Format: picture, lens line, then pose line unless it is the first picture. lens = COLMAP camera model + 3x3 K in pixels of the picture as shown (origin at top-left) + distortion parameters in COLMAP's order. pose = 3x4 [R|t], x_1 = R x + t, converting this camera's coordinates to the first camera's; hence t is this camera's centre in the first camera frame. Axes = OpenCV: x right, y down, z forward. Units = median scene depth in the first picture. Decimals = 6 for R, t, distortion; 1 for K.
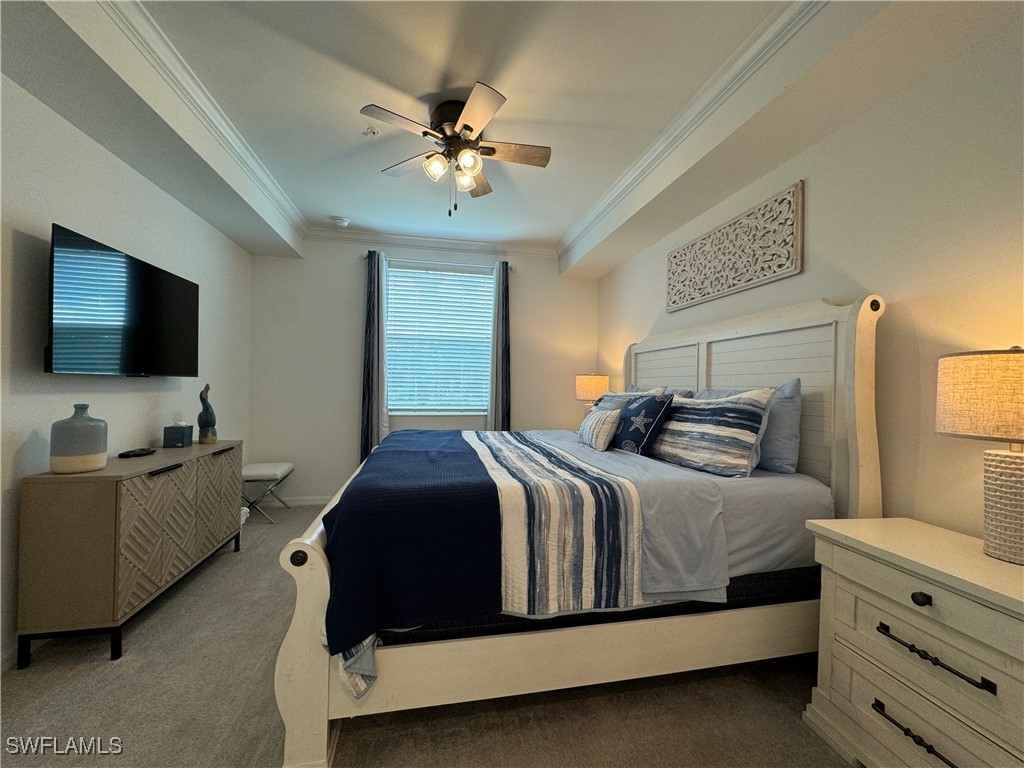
lens RADIAL K [[410.7, 0, 511.1], [0, 410.7, 381.8], [0, 0, 1]] dist [0.000350, -0.000014]
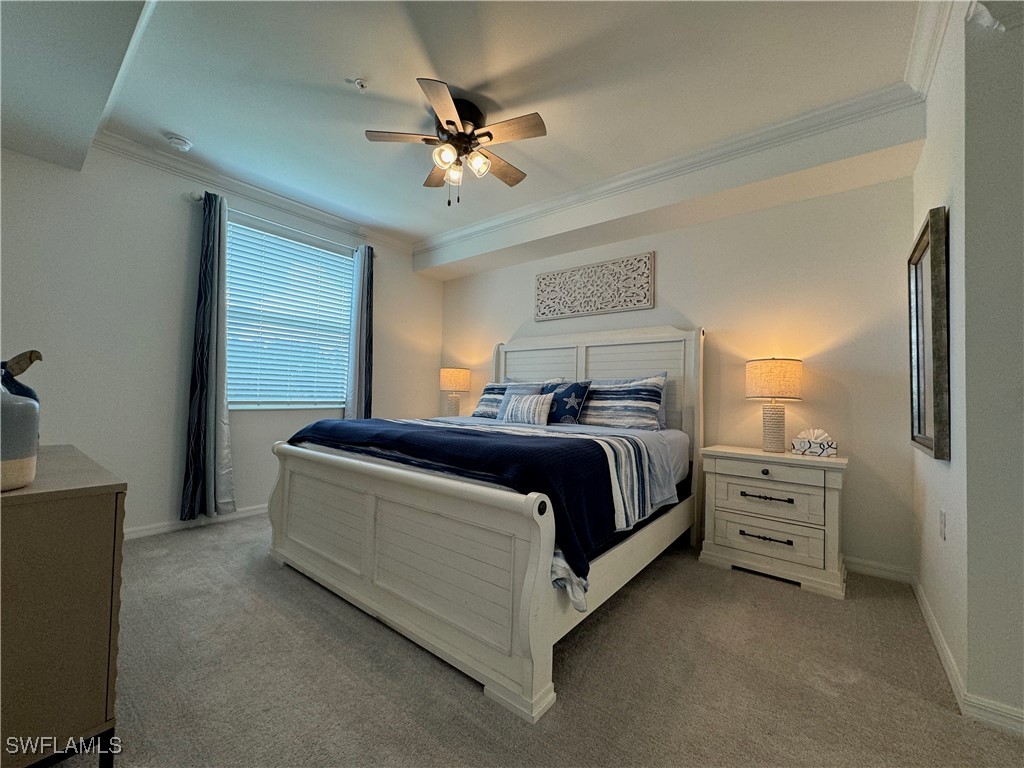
lens RADIAL K [[410.7, 0, 511.1], [0, 410.7, 381.8], [0, 0, 1]] dist [0.000350, -0.000014]
pose [[0.766074, 0.022187, 0.642369, -0.687665], [-0.017590, 0.999753, -0.013553, 0.053812], [-0.642511, -0.000917, 0.766276, 0.102069]]
